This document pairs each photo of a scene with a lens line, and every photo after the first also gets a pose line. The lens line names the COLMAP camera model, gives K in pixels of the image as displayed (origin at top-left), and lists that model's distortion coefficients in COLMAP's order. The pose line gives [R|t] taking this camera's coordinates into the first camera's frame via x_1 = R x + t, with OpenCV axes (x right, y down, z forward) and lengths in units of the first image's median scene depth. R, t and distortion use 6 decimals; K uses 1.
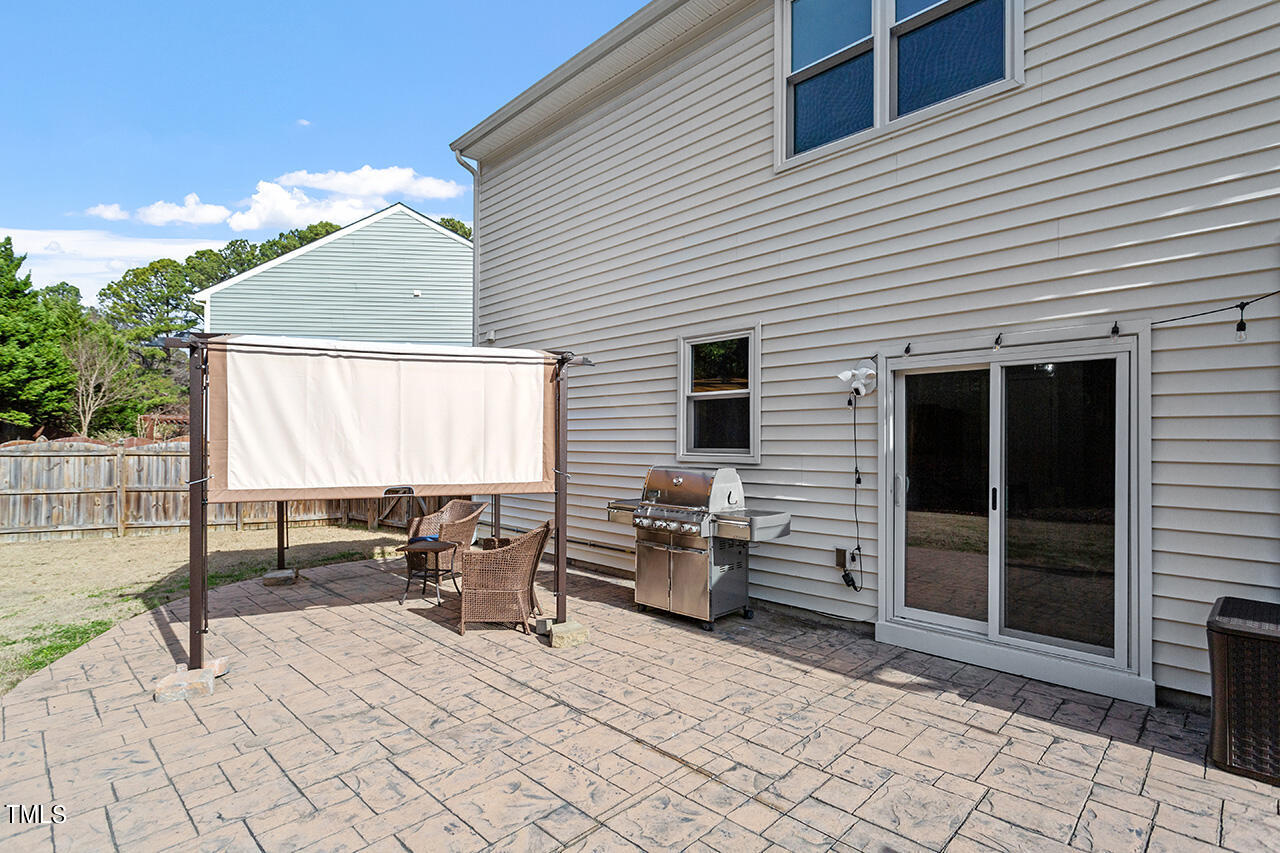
lens RADIAL K [[617.0, 0, 653.0], [0, 617.0, 431.0], [0, 0, 1]] dist [0.003011, 0.001894]
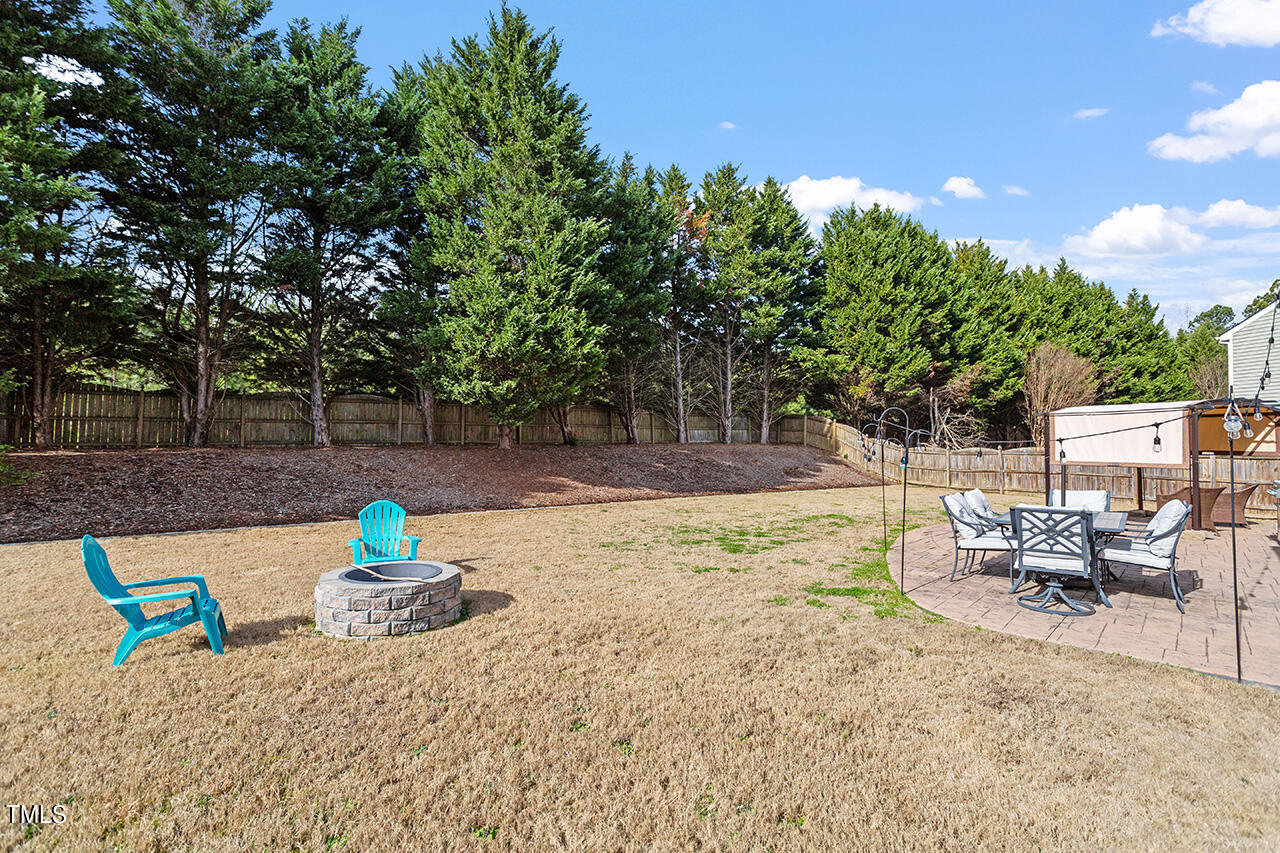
lens RADIAL K [[617.0, 0, 643.6], [0, 617.0, 435.0], [0, 0, 1]] dist [0.003011, 0.001894]
pose [[0.036177, -0.013912, -0.999249, 0.497693], [0.003338, 0.999899, -0.013800, 0.001128], [0.999340, -0.002836, 0.036220, -0.251152]]
